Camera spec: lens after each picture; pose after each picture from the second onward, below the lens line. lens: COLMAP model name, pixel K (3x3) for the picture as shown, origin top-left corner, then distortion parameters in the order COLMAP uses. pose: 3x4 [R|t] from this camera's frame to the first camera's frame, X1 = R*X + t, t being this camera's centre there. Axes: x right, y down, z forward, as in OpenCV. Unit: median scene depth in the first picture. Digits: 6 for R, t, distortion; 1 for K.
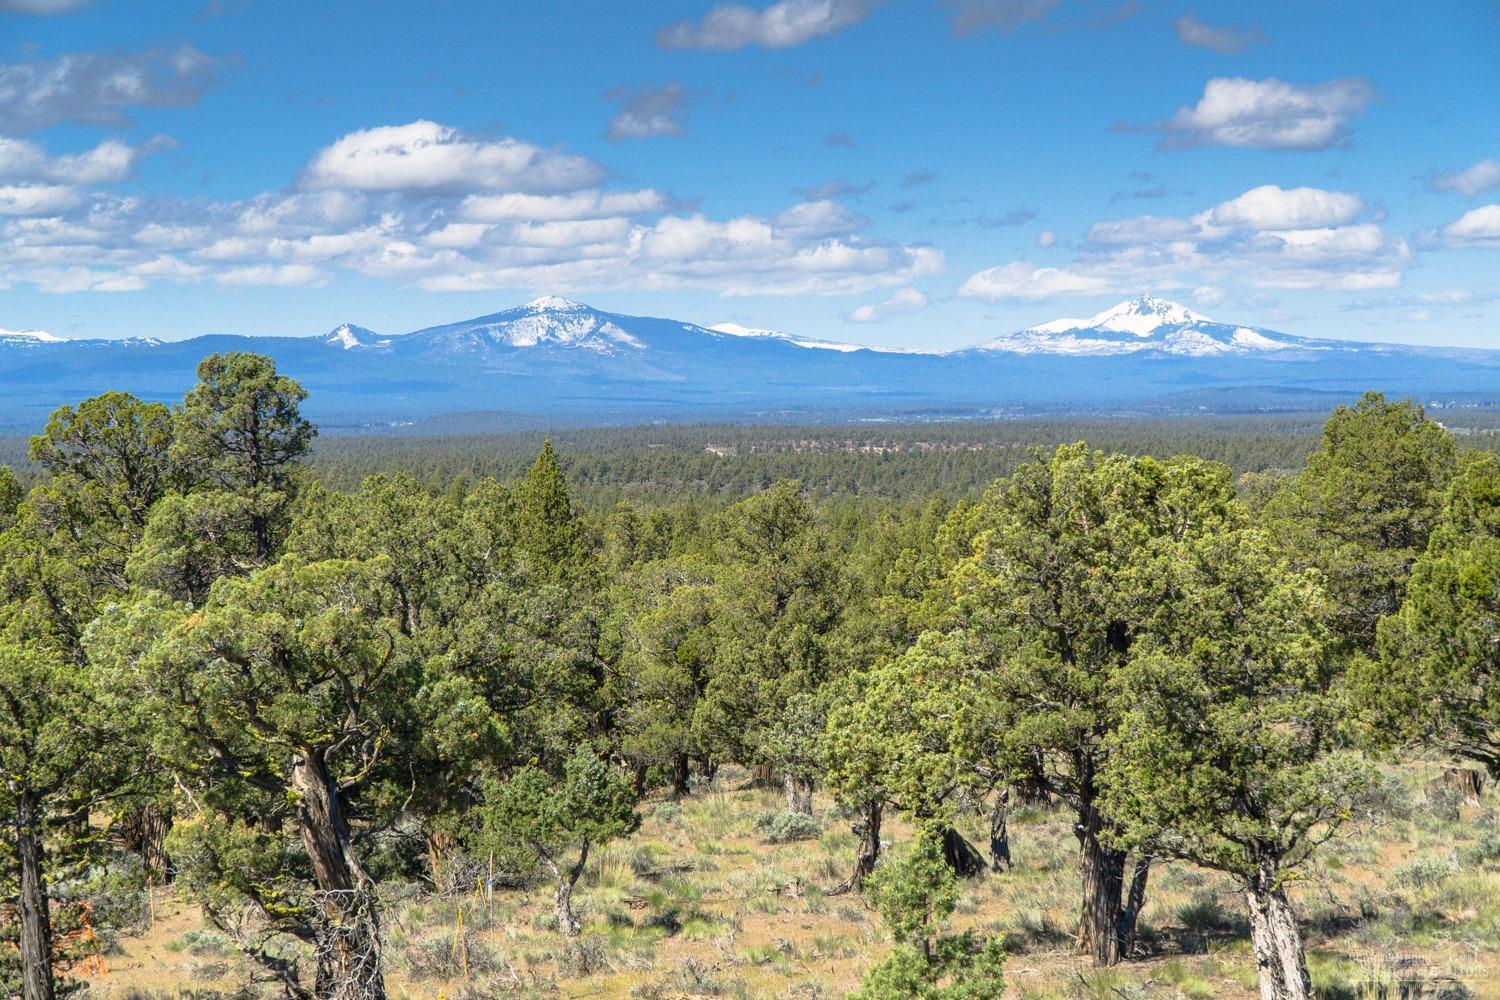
lens RADIAL K [[3414.5, 0, 730.1], [0, 3414.5, 501.3], [0, 0, 1]] dist [0.142634, -0.137984]
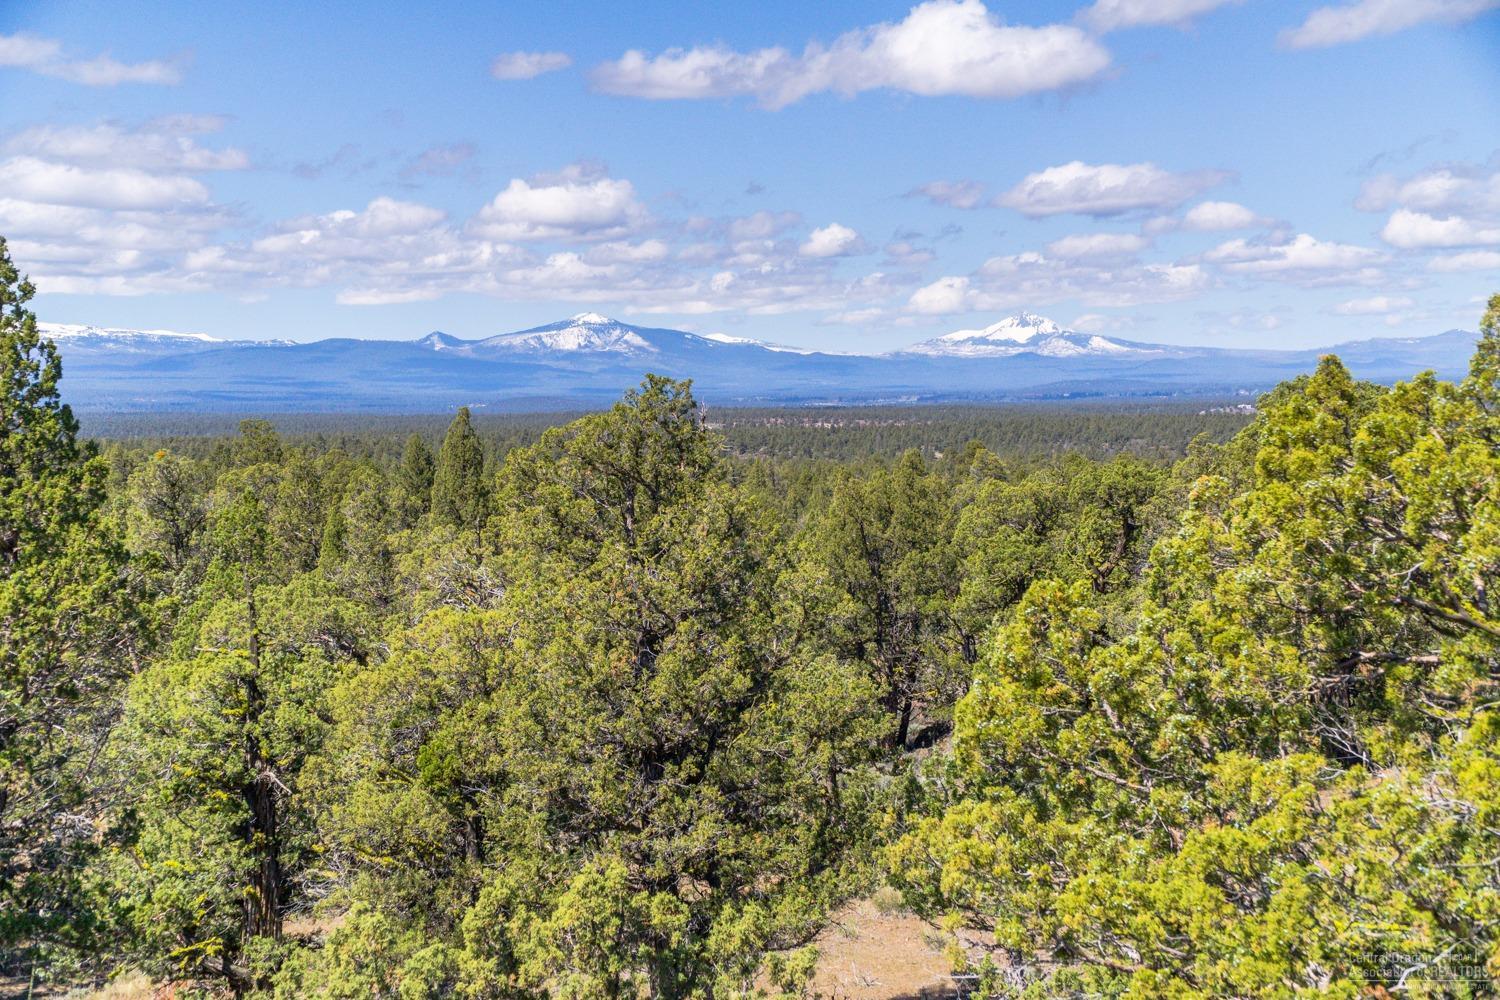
lens RADIAL K [[1639.1, 0, 750.0], [0, 1639.1, 500.0], [0, 0, 1]] dist [0.010891, -0.104117]
pose [[0.999997, 0.002260, 0.000068, 0.012600], [-0.002261, 0.999830, 0.018312, 0.002603], [-0.000027, -0.018312, 0.999832, 0.347958]]
